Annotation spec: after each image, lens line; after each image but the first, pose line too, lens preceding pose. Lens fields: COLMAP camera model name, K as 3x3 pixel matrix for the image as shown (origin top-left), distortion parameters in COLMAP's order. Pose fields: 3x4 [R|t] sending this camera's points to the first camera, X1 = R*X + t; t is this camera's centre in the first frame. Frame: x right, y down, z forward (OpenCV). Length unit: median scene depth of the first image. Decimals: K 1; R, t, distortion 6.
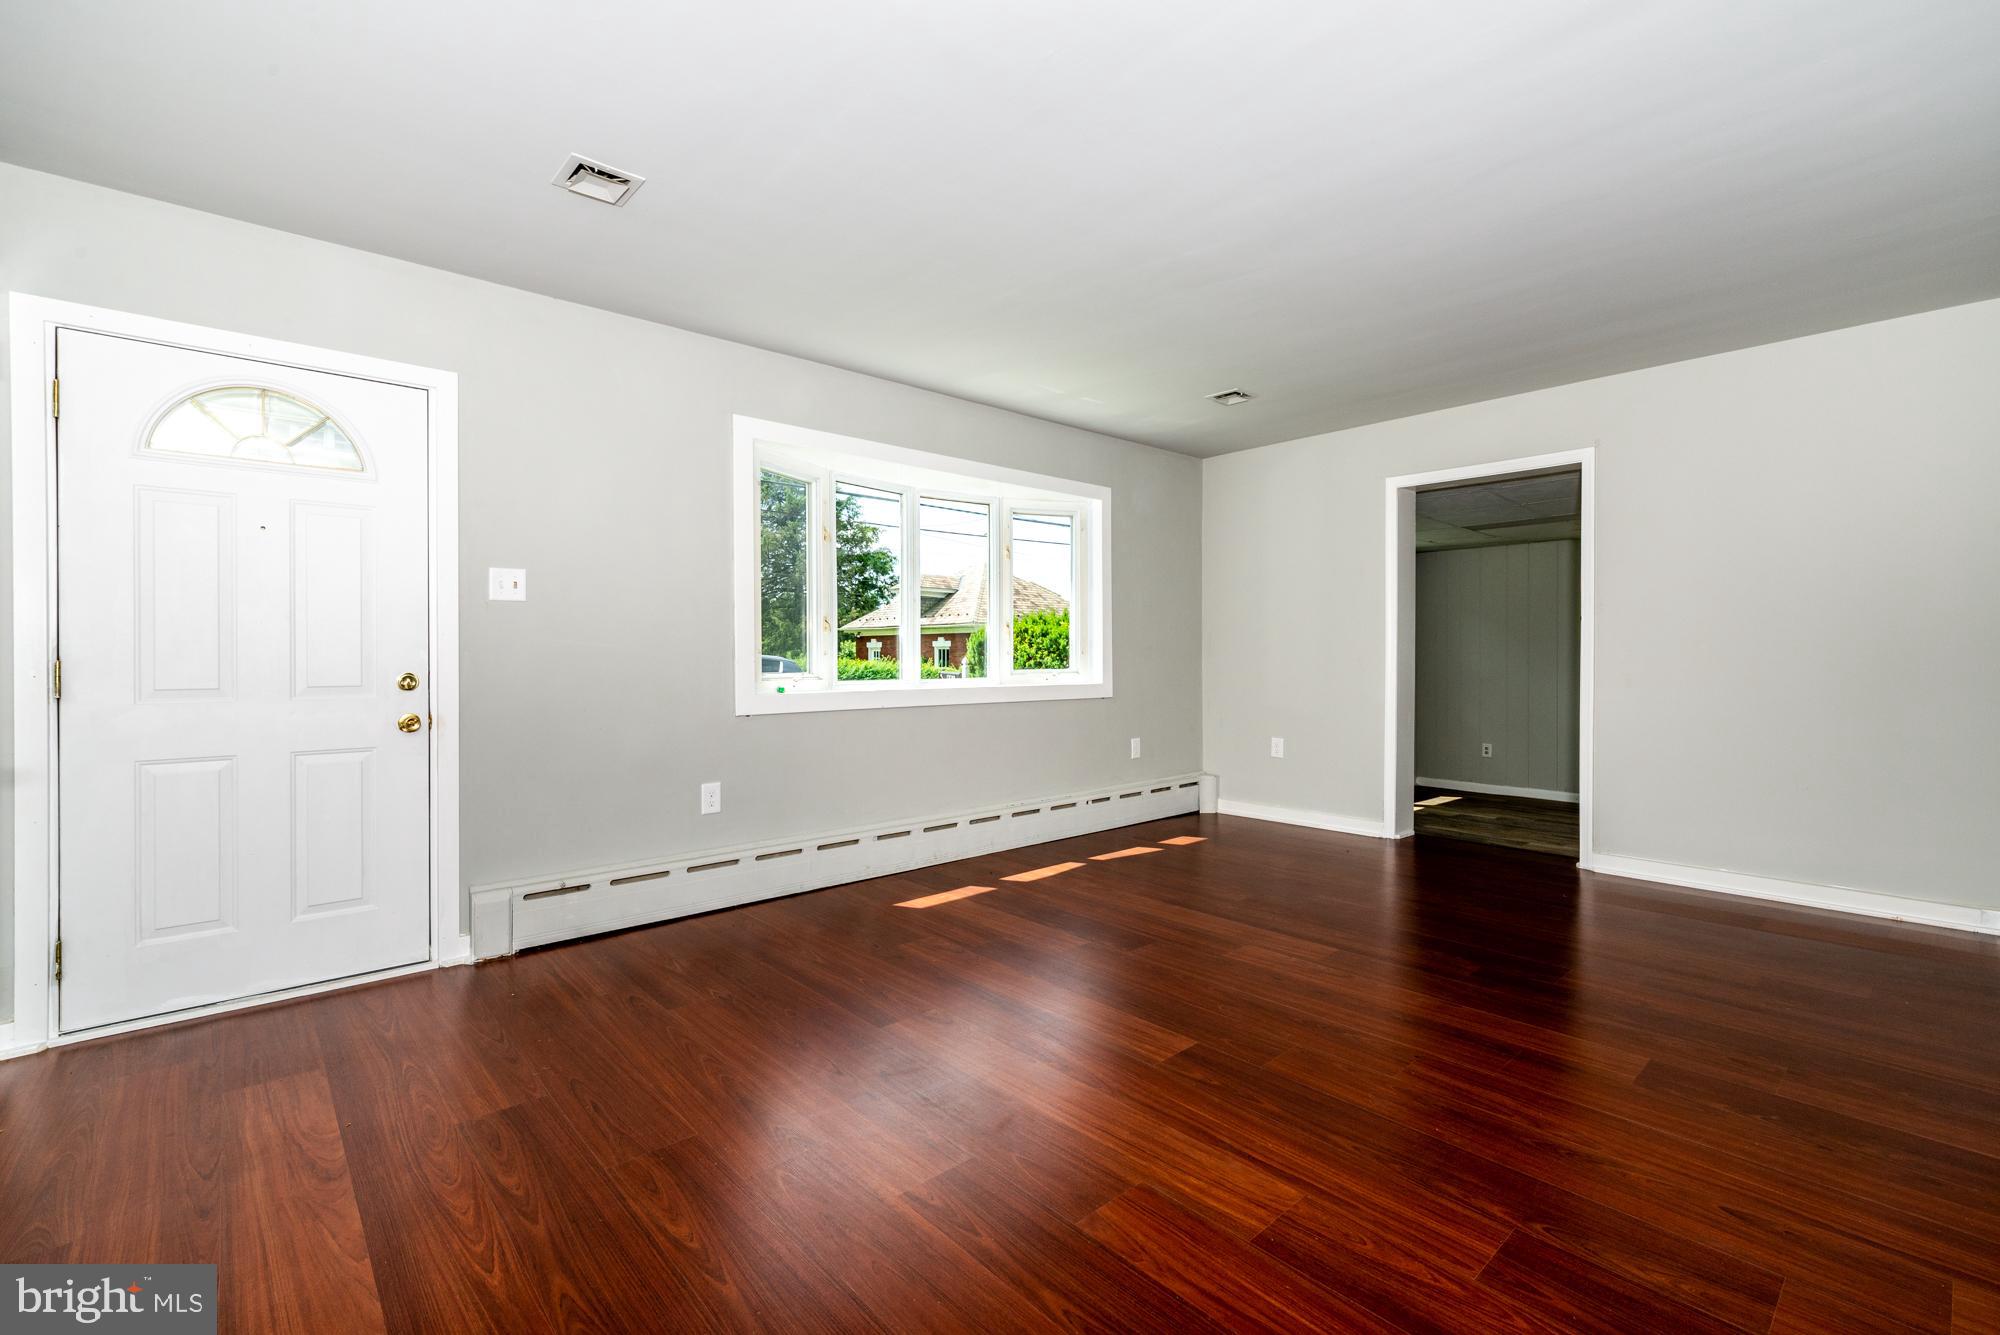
lens RADIAL K [[877.0, 0, 991.3], [0, 877.0, 650.6], [0, 0, 1]] dist [0.008335, -0.000320]
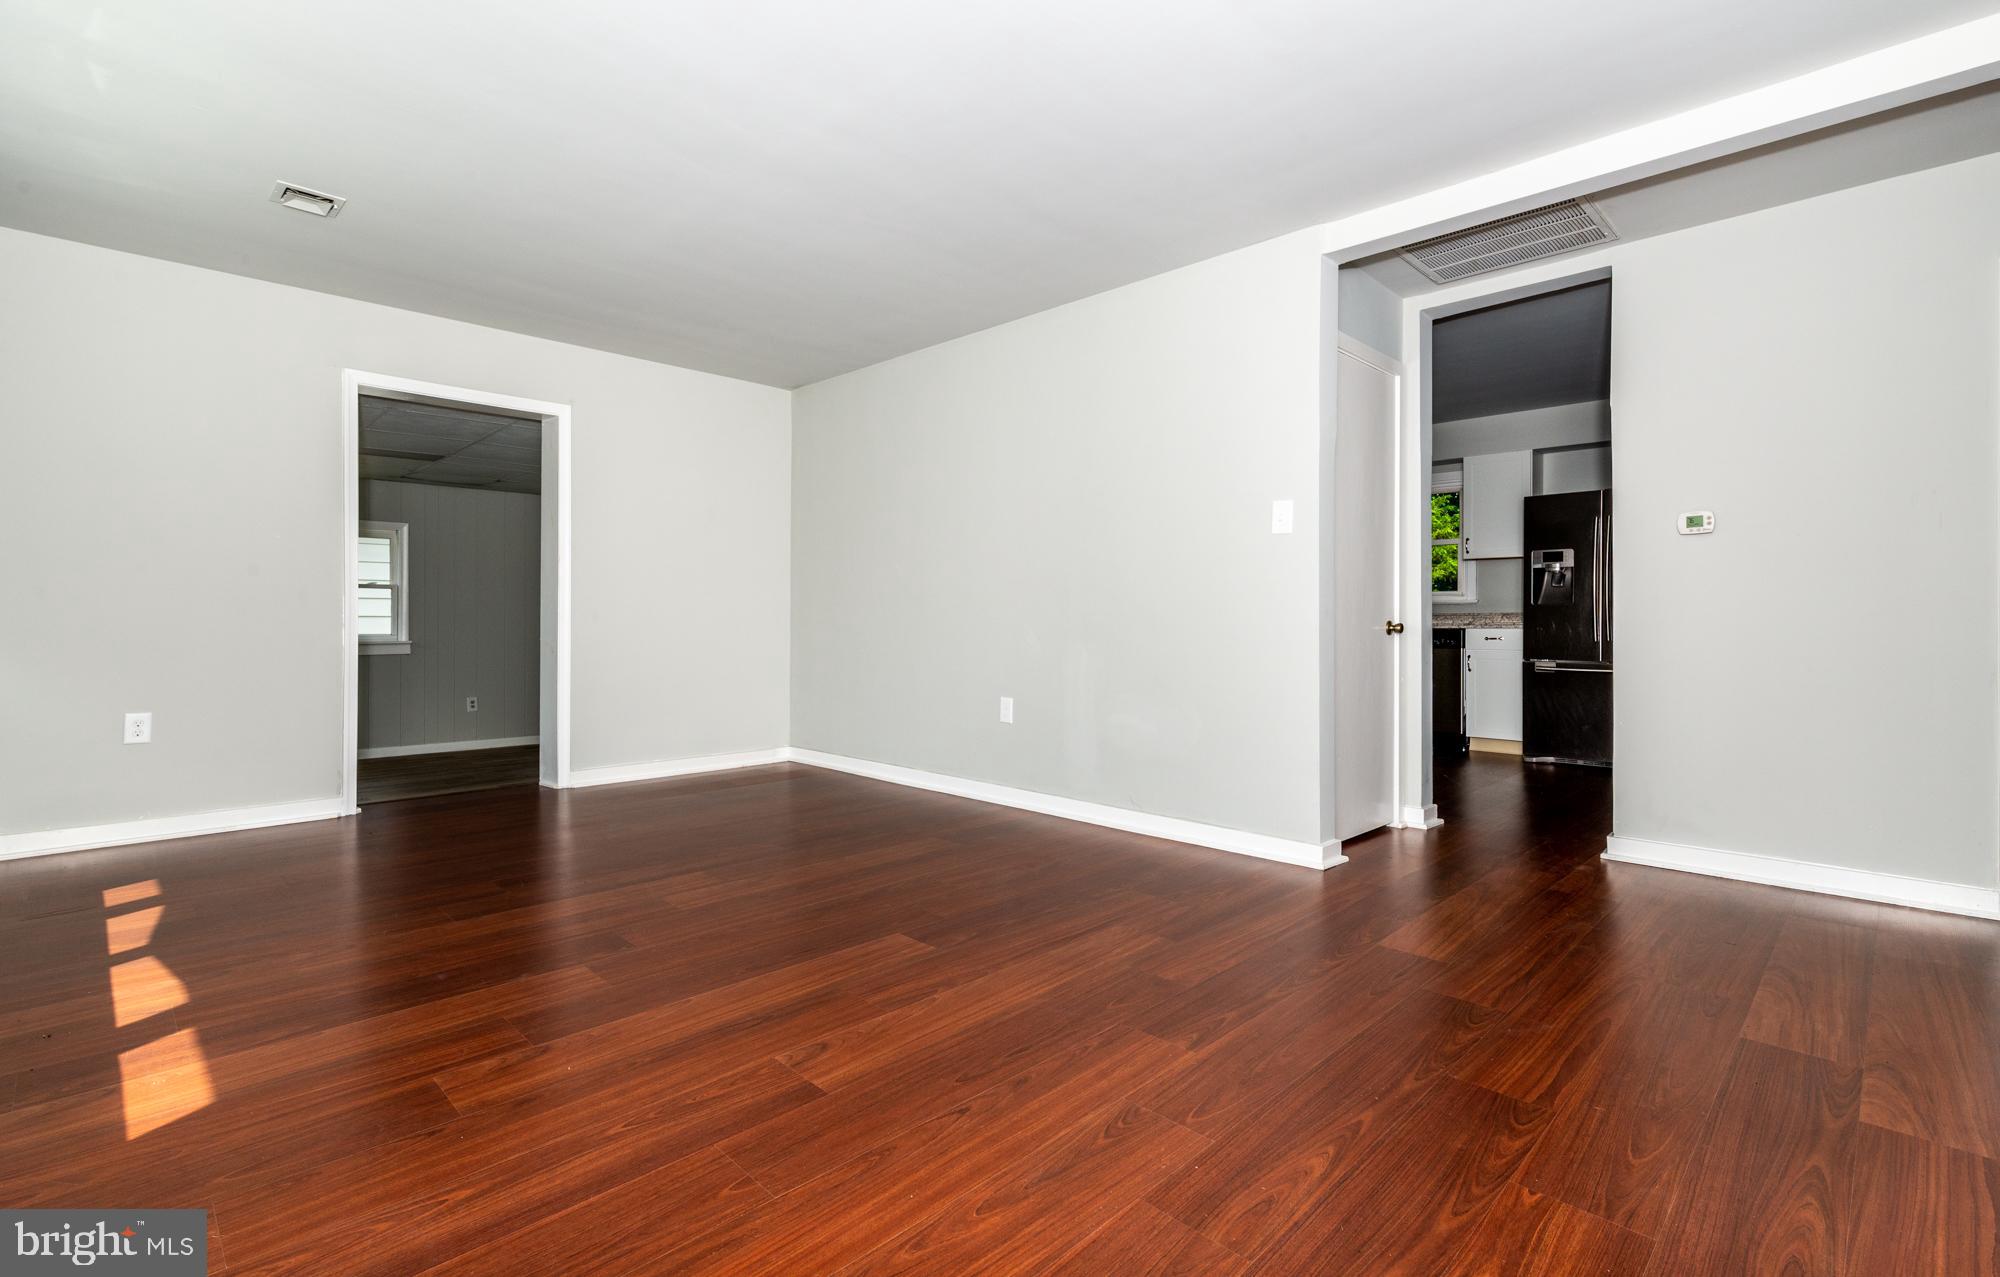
lens RADIAL K [[882.2, 0, 1009.2], [0, 882.2, 645.2], [0, 0, 1]] dist [0.002064, 0.001373]
pose [[-0.055981, -0.030760, 0.997958, -0.649571], [-0.003931, 0.999524, 0.030588, 0.047862], [-0.998424, -0.002211, -0.056075, 0.721288]]
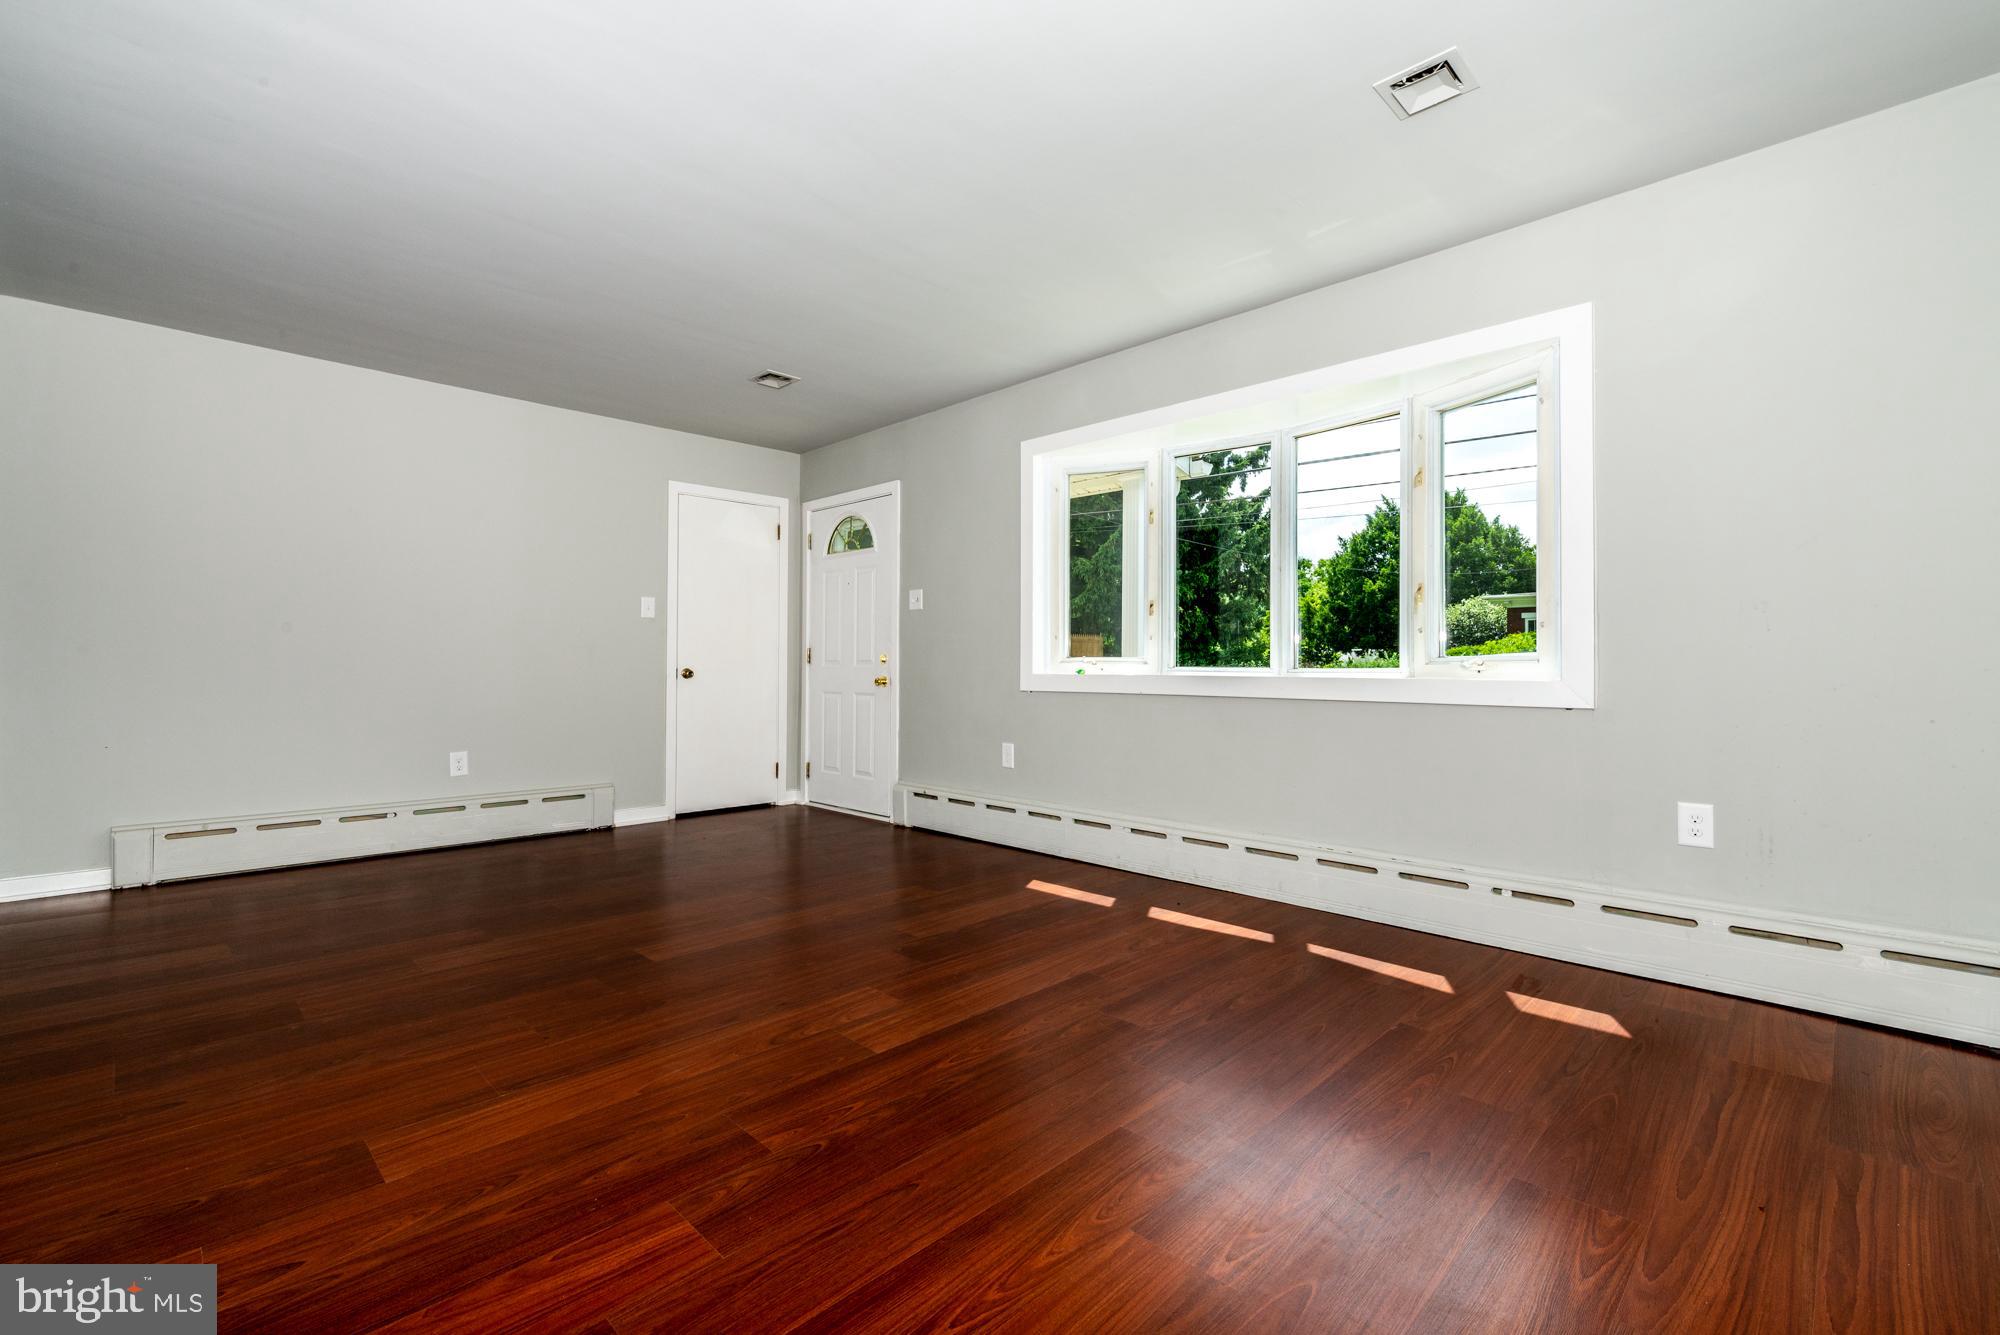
lens RADIAL K [[877.0, 0, 985.7], [0, 877.0, 671.5], [0, 0, 1]] dist [0.008335, -0.000320]
pose [[0.039469, 0.003403, -0.999215, 1.085151], [0.004408, 0.999984, 0.003580, 0.052030], [0.999211, -0.004546, 0.039454, 1.080802]]
